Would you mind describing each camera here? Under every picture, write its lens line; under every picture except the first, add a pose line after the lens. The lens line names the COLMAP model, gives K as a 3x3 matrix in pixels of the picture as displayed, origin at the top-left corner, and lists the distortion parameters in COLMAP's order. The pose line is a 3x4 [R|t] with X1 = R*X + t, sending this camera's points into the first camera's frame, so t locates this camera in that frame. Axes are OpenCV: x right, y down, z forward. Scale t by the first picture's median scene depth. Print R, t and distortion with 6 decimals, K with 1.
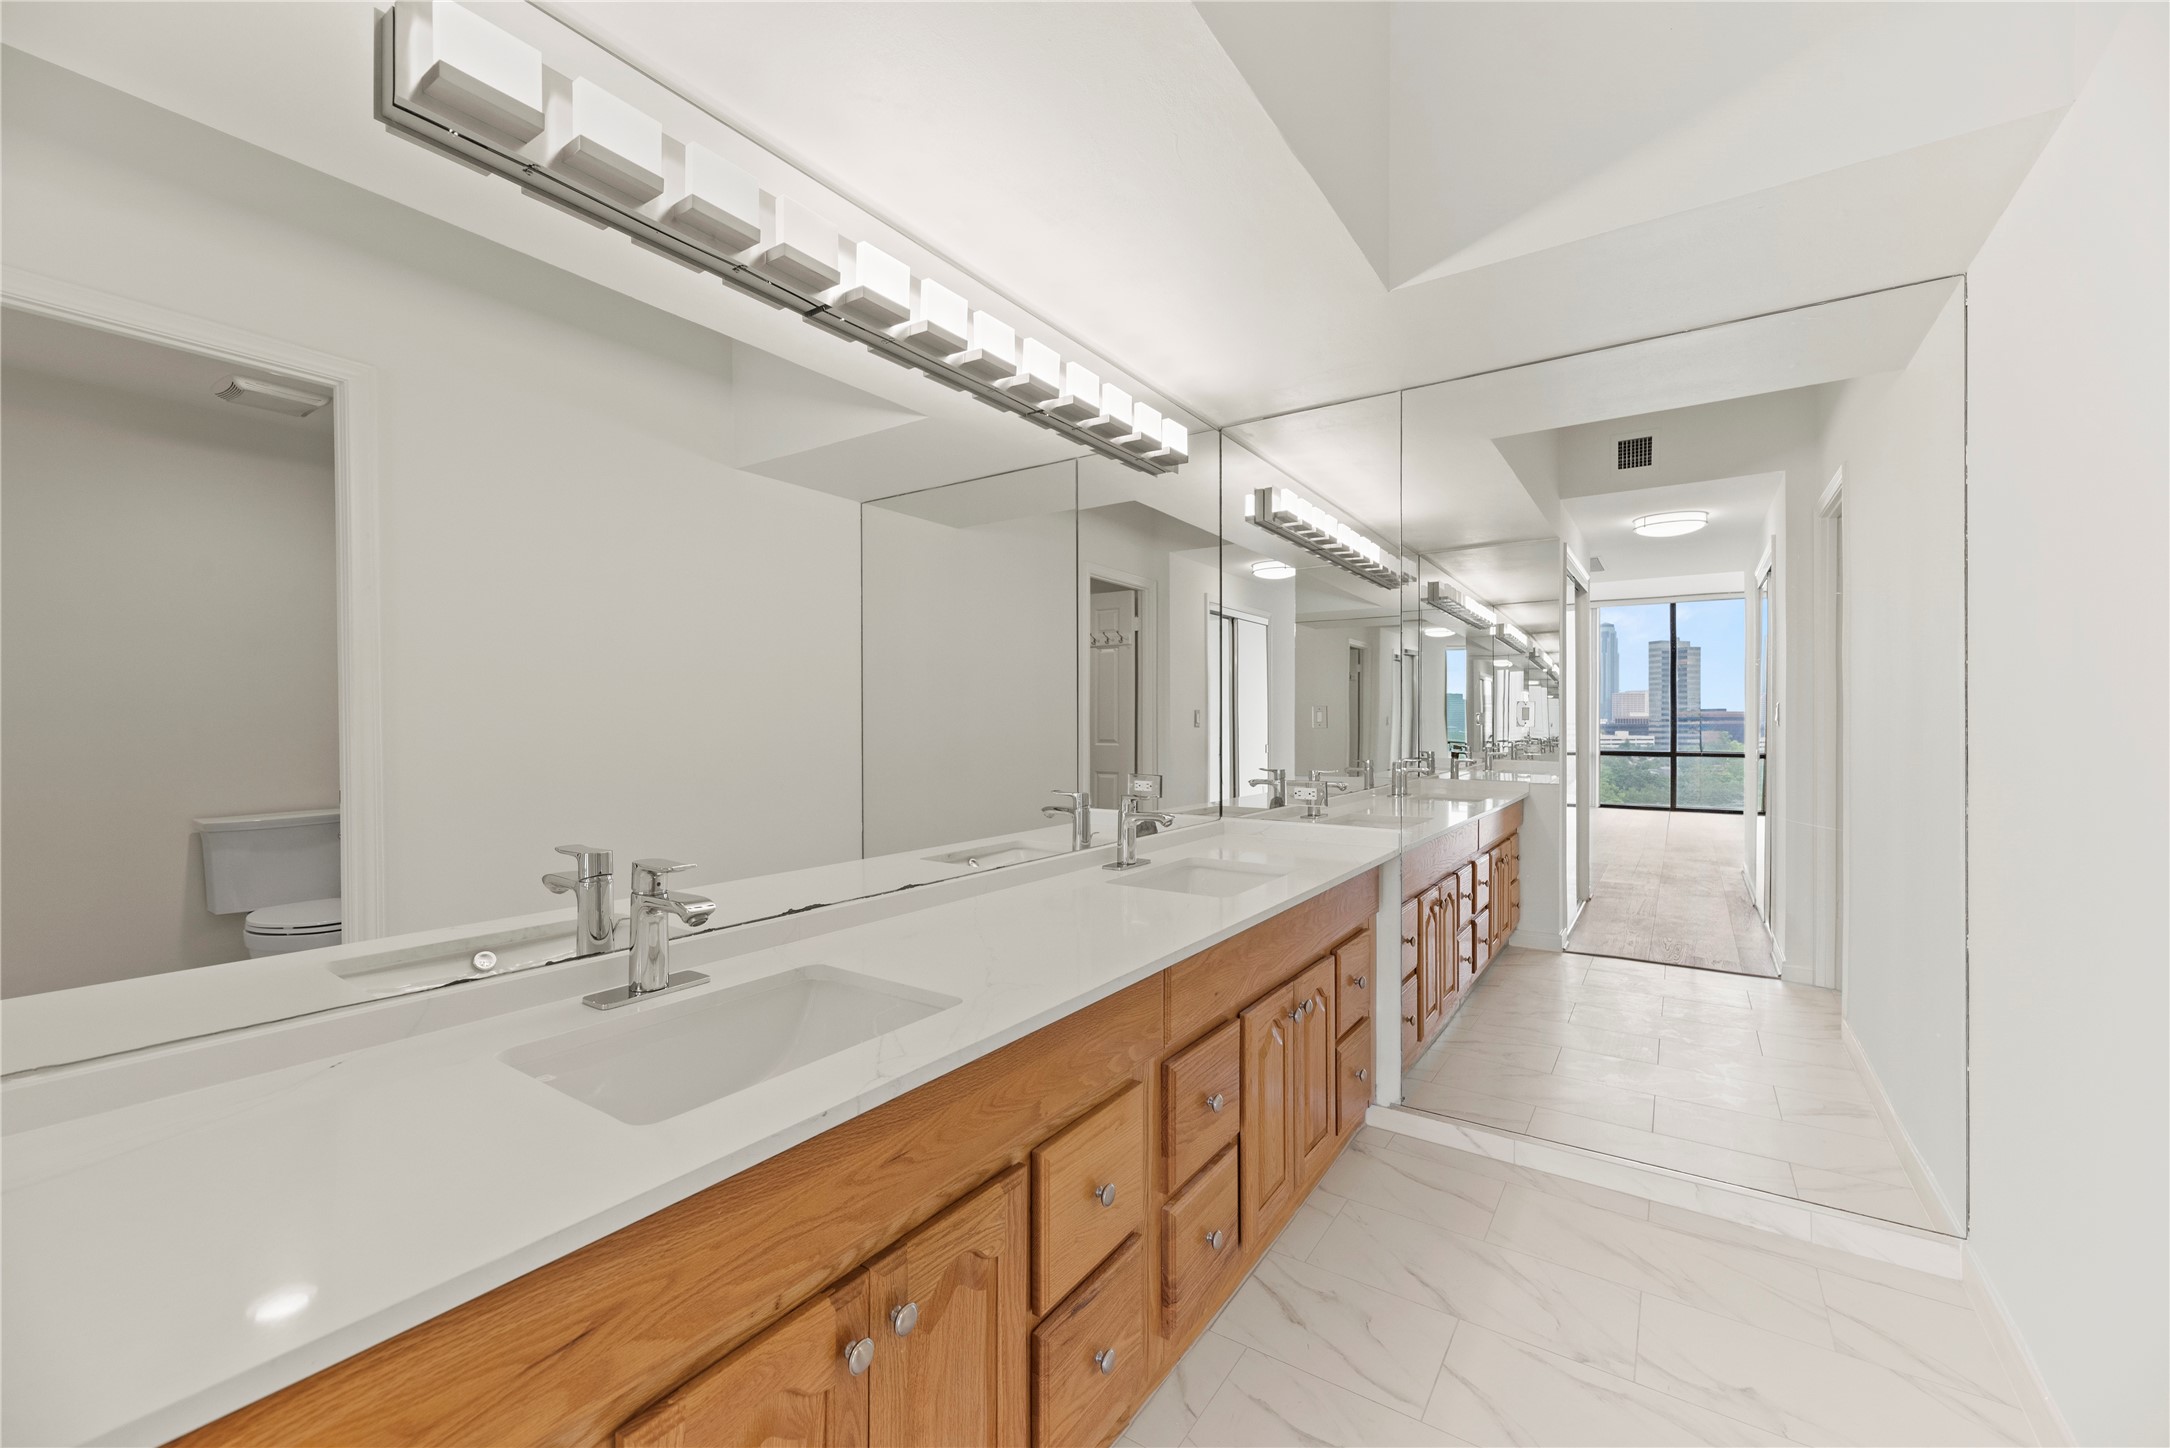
lens RADIAL K [[850.5, 0, 1085.0], [0, 850.5, 724.0], [0, 0, 1]] dist [0.001113, -0.000169]
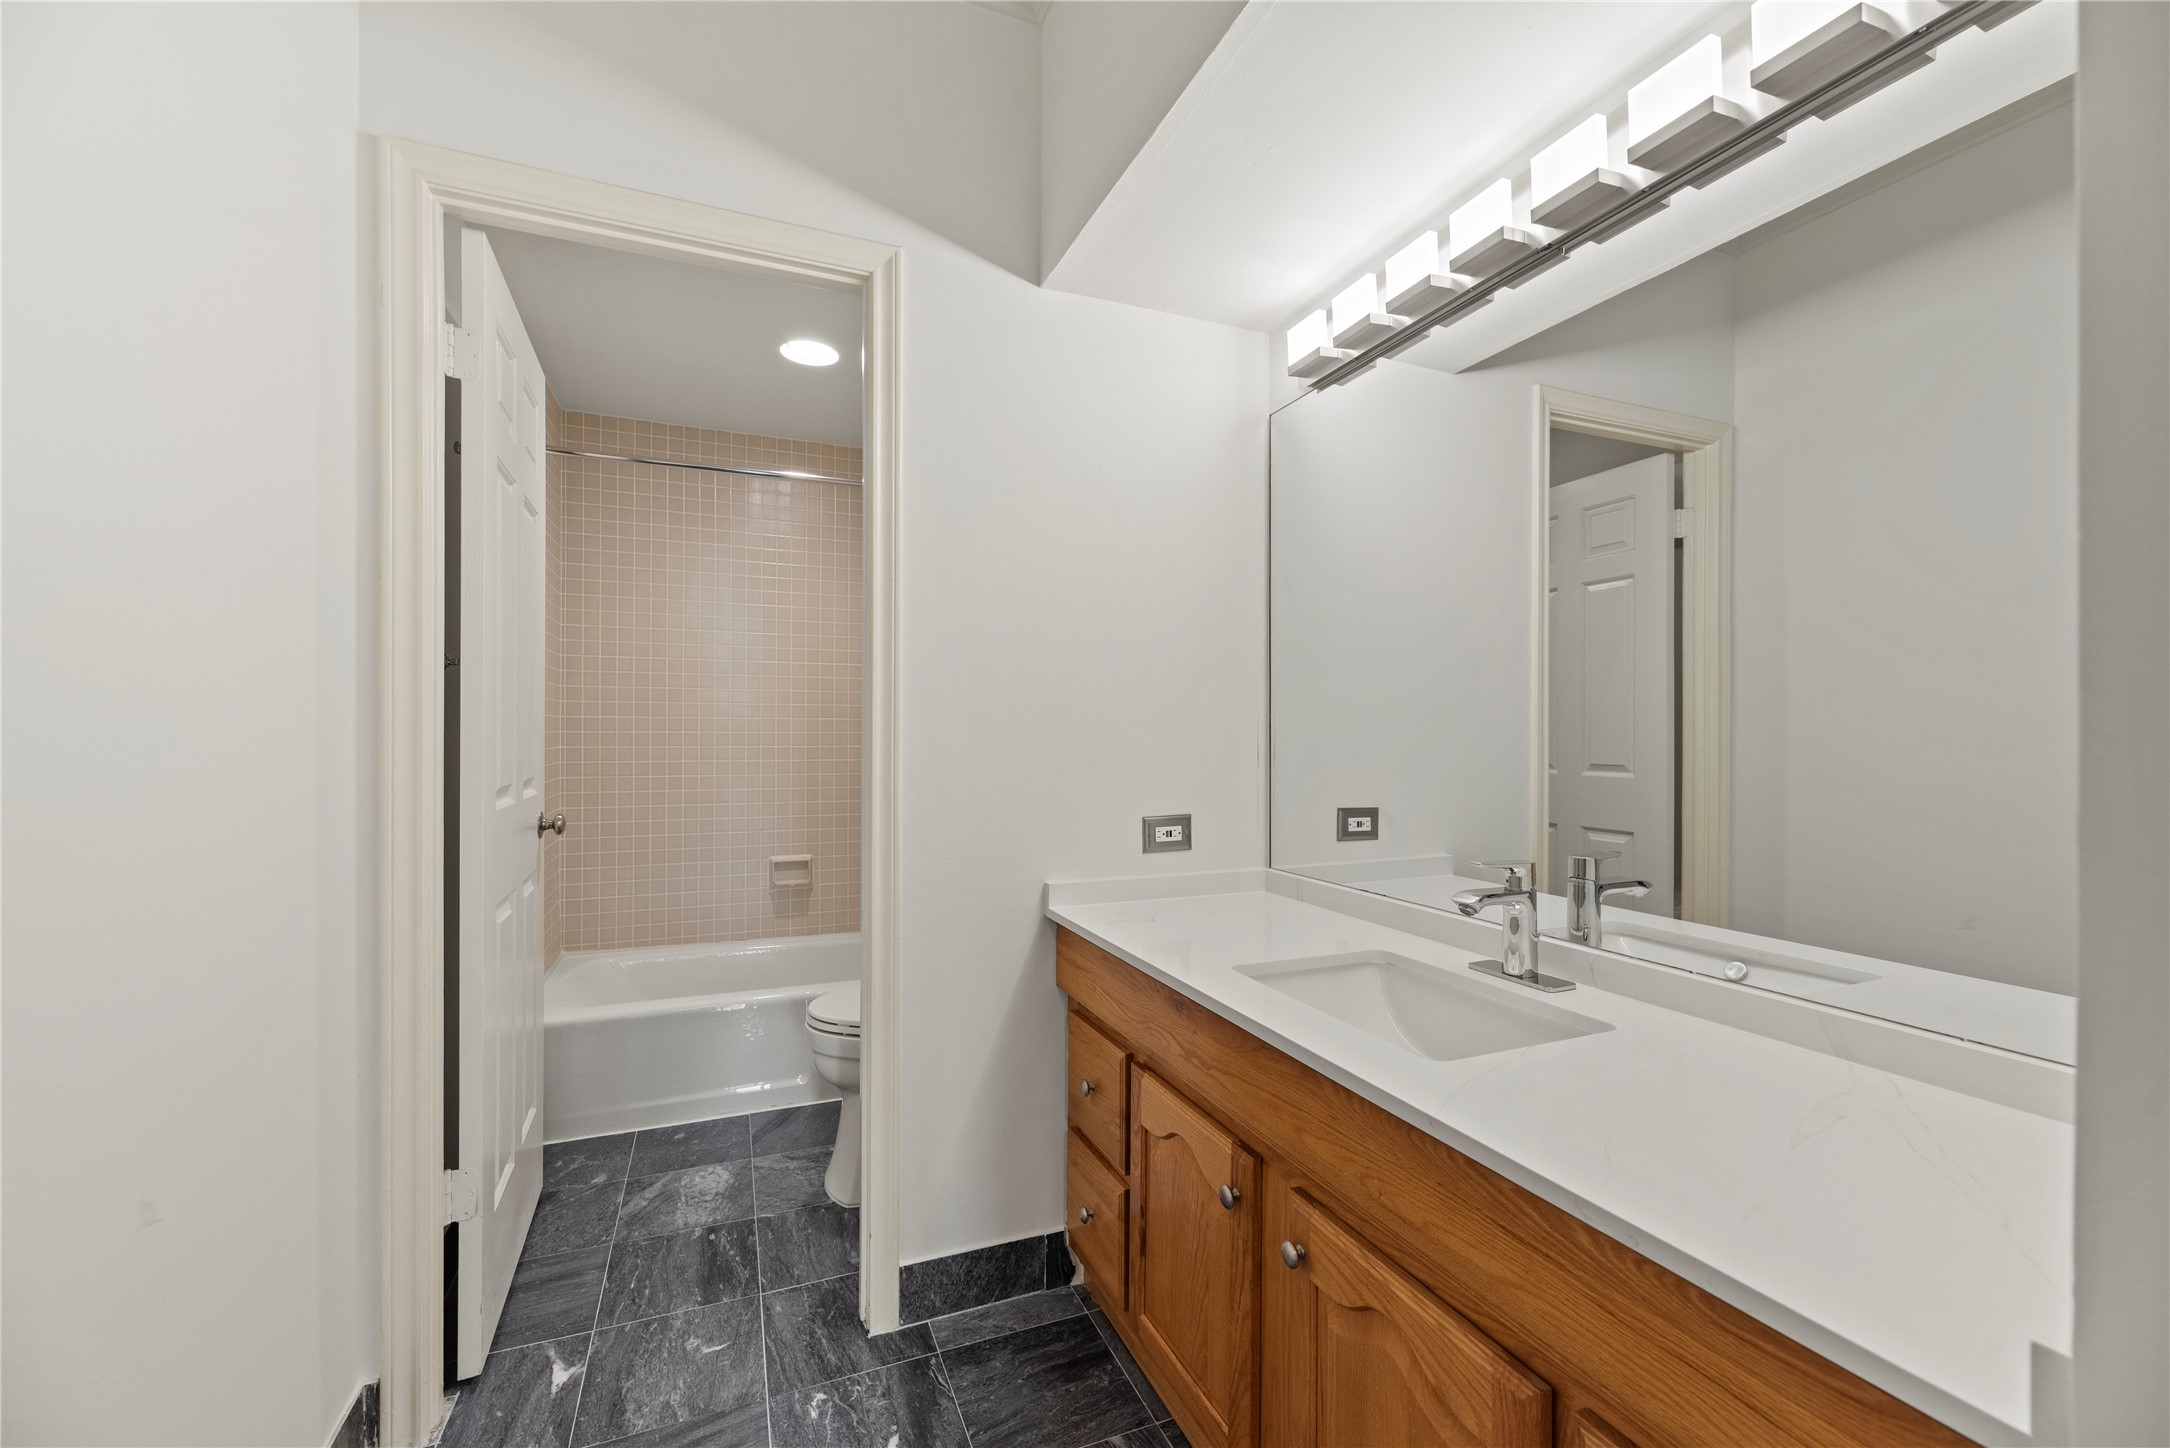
lens RADIAL K [[870.0, 0, 1084.9], [0, 870.0, 737.7], [0, 0, 1]] dist [0.002658, 0.000252]
pose [[-0.525213, 0.001339, -0.850970, 0.527373], [0.000252, 0.999999, 0.001417, 0.000481], [0.850971, 0.000530, -0.525213, 0.790381]]
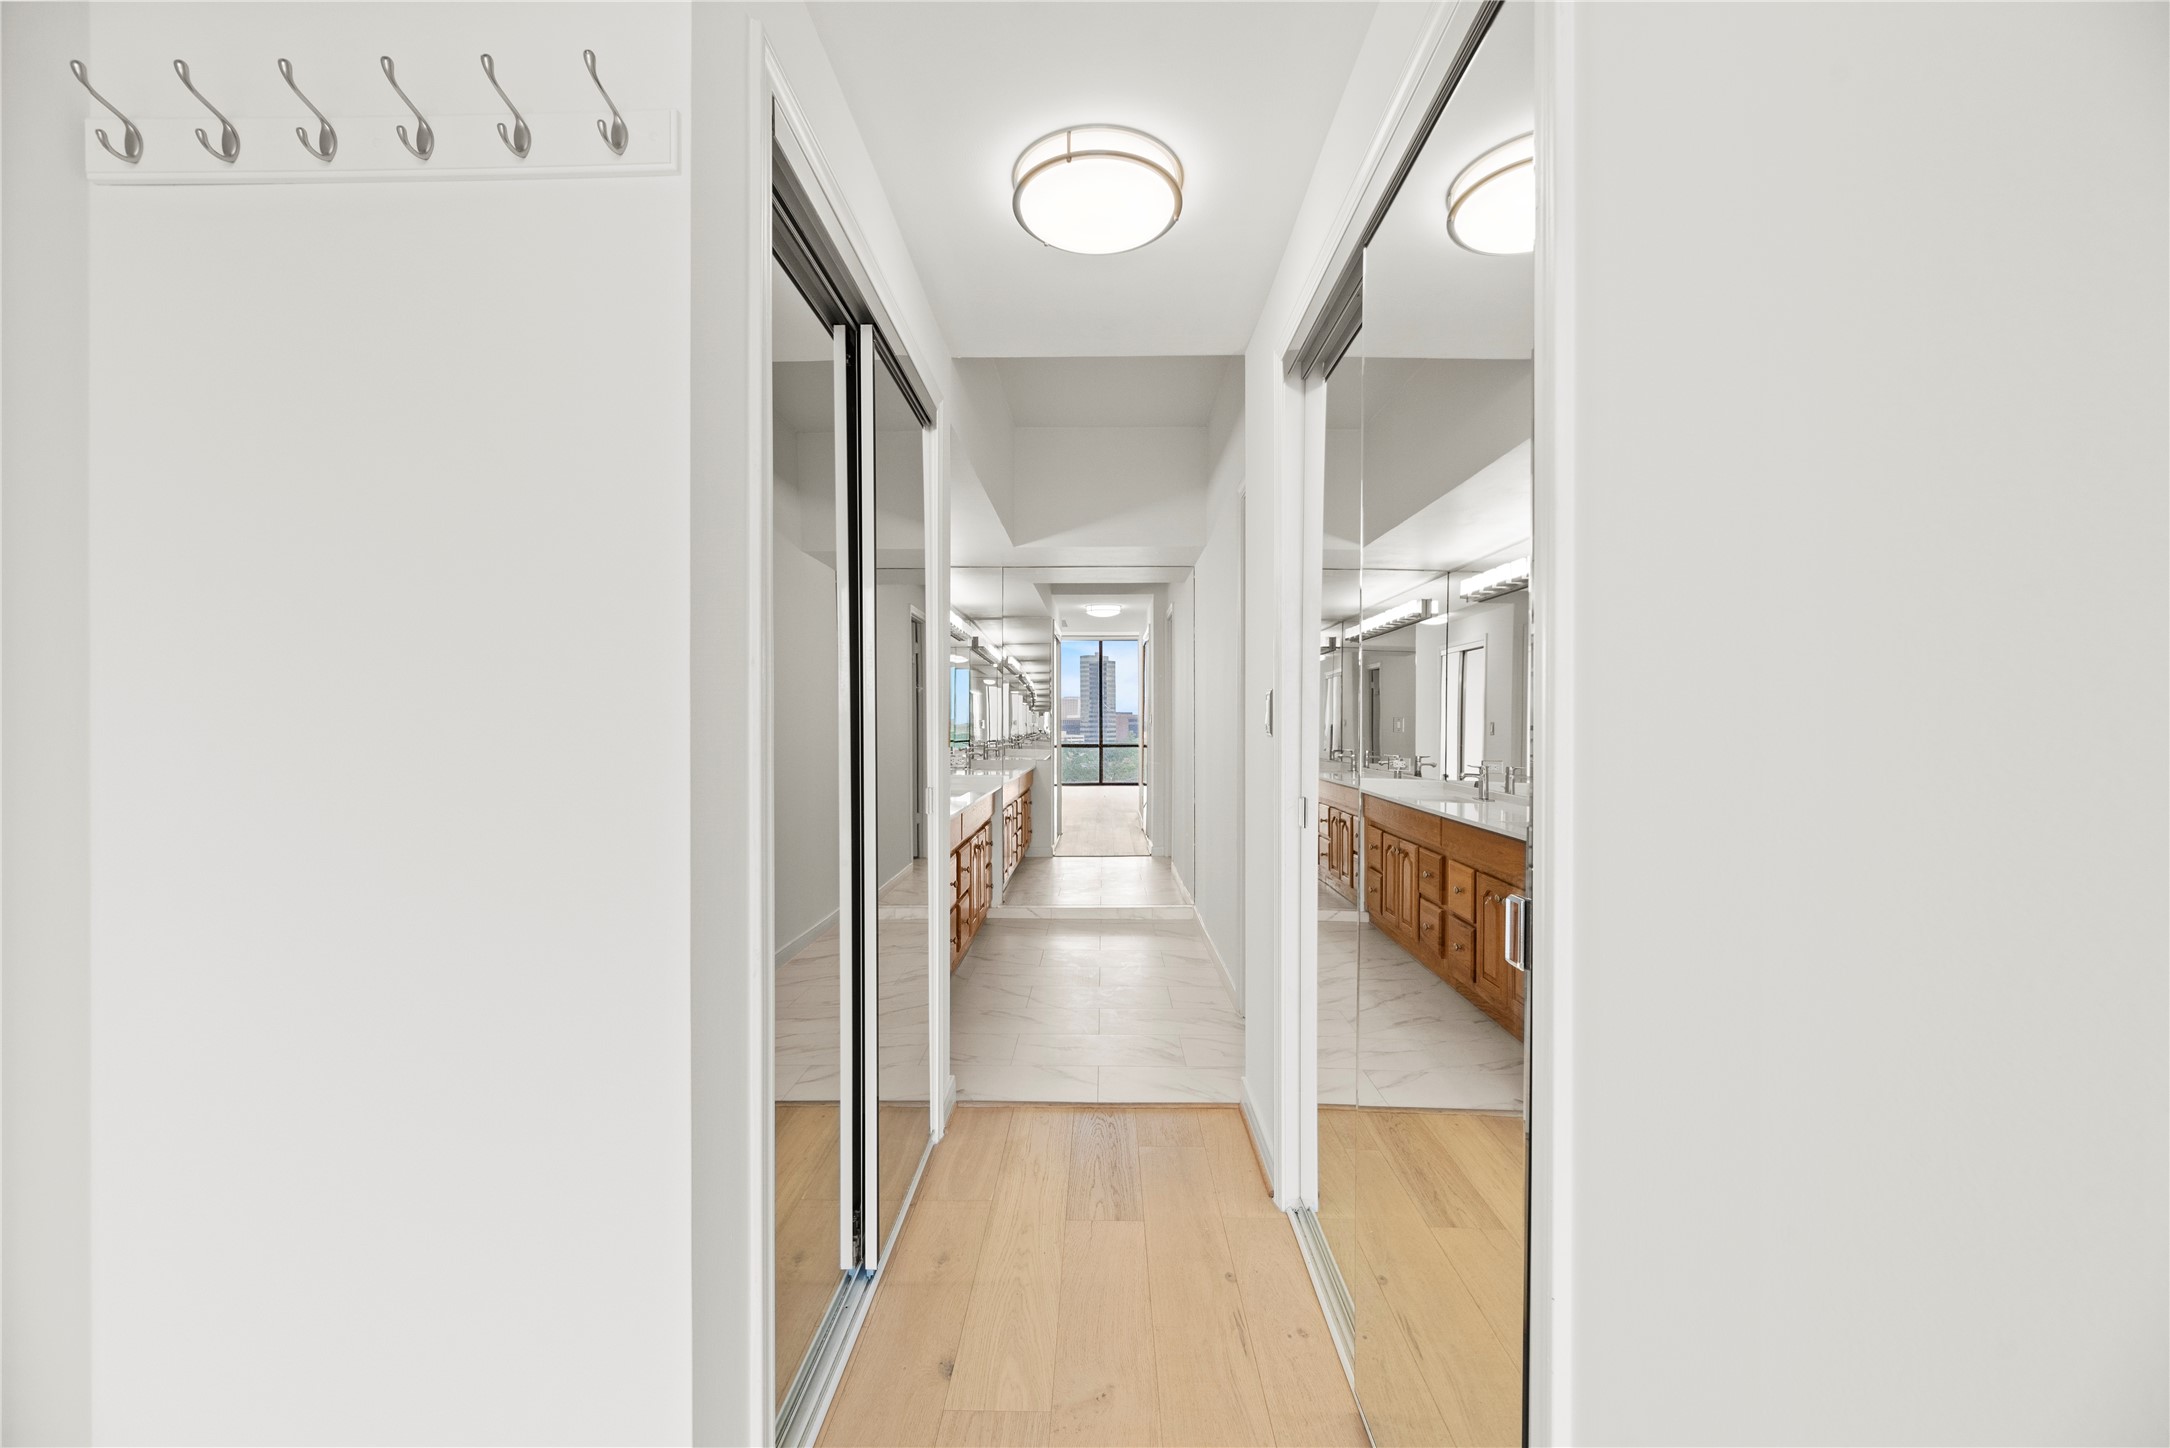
lens RADIAL K [[870.0, 0, 1084.9], [0, 870.0, 737.7], [0, 0, 1]] dist [0.002658, 0.000252]
pose [[0.830279, -0.007303, 0.557300, -0.319201], [-0.001500, 0.999881, 0.015336, -0.001687], [-0.557346, -0.013569, 0.830169, -0.434931]]
